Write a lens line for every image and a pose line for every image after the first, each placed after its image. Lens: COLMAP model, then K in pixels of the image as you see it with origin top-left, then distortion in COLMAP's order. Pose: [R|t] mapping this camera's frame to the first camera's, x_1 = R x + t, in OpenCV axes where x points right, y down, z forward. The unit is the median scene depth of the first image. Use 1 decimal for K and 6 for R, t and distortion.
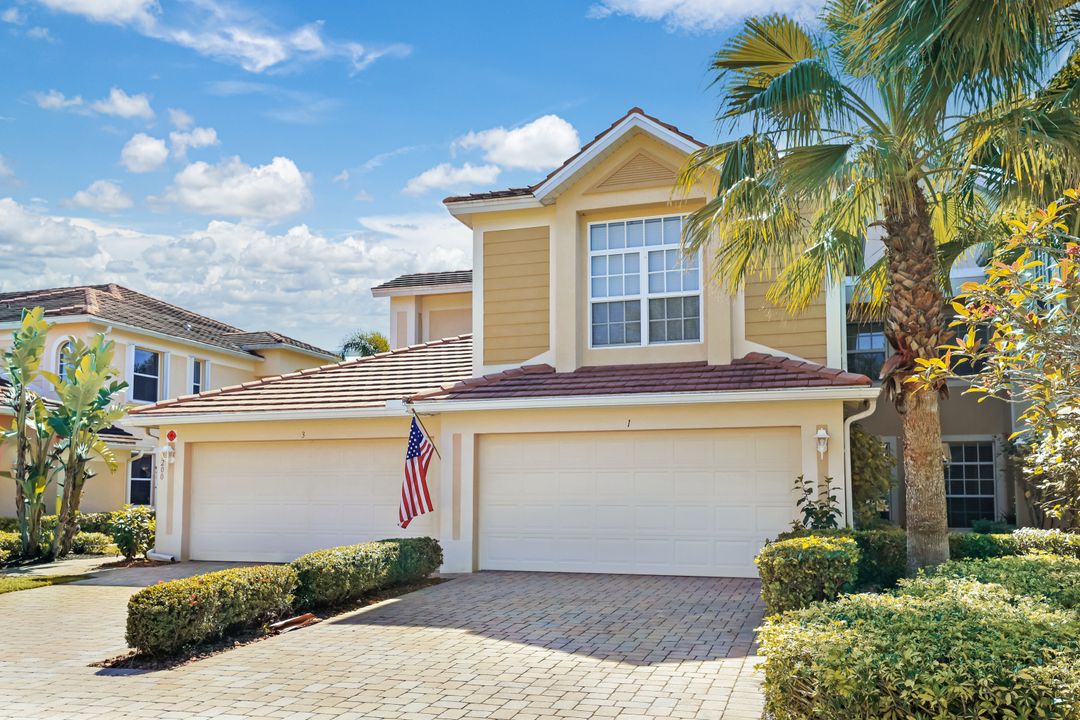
lens RADIAL K [[918.2, 0, 539.6], [0, 918.2, 418.3], [0, 0, 1]] dist [-0.001761, 0.001234]
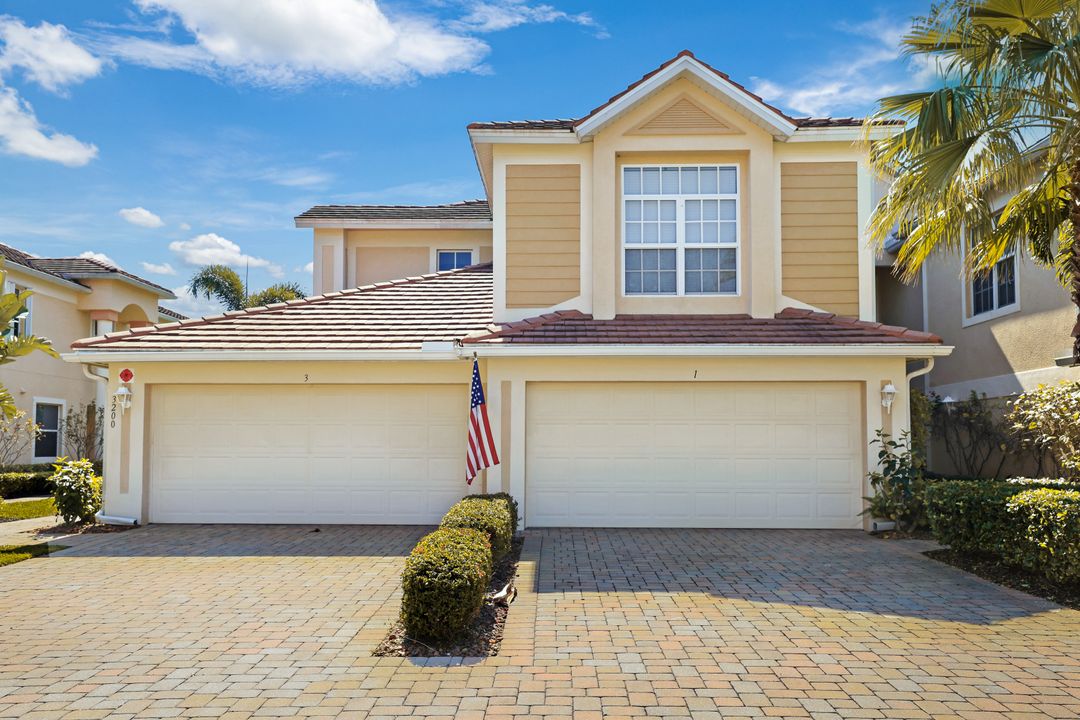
lens RADIAL K [[904.3, 0, 539.7], [0, 904.3, 396.5], [0, 0, 1]] dist [0.004026, 0.000599]
pose [[0.956575, 0.018119, 0.290921, -0.306788], [-0.026391, 0.999351, 0.024535, 0.008990], [-0.290288, -0.031147, 0.956432, 0.111672]]
